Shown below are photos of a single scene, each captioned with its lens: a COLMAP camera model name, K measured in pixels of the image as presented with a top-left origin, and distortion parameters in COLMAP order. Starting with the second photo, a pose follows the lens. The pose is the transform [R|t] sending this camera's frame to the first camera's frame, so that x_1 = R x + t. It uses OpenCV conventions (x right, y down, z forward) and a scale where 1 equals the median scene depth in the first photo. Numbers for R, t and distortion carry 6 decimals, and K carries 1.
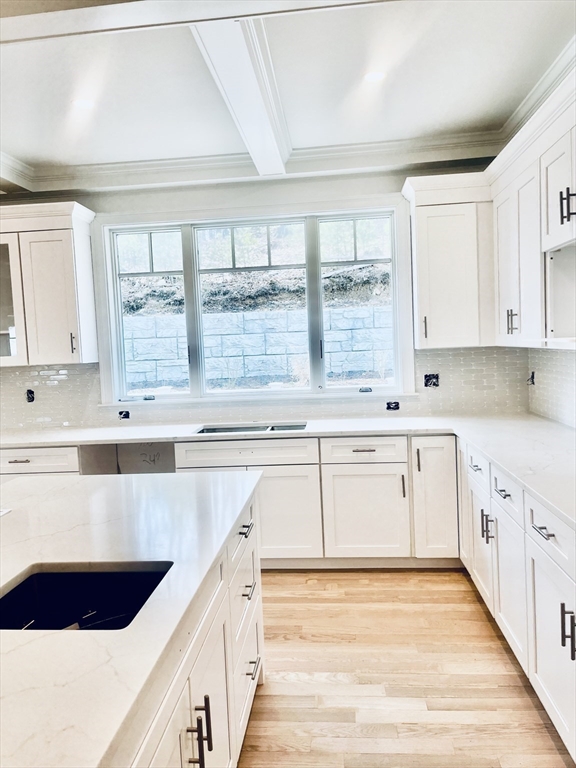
lens RADIAL K [[585.6, 0, 283.4], [0, 585.6, 384.4], [0, 0, 1]] dist [0.064605, -0.095258]
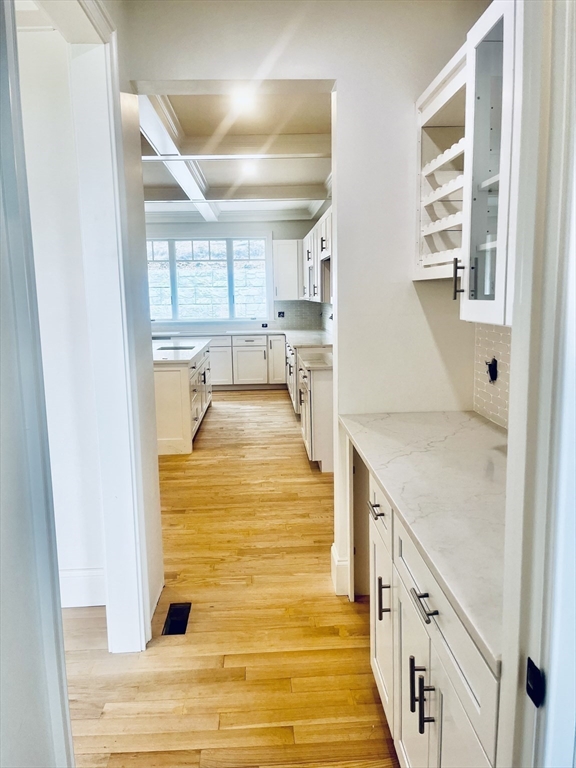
lens RADIAL K [[585.6, 0, 283.4], [0, 585.6, 384.4], [0, 0, 1]] dist [0.064605, -0.095258]
pose [[0.991003, 0.004381, 0.133768, -0.050972], [-0.014976, 0.996817, 0.078303, 0.097702], [-0.132999, -0.079602, 0.987914, -1.459813]]
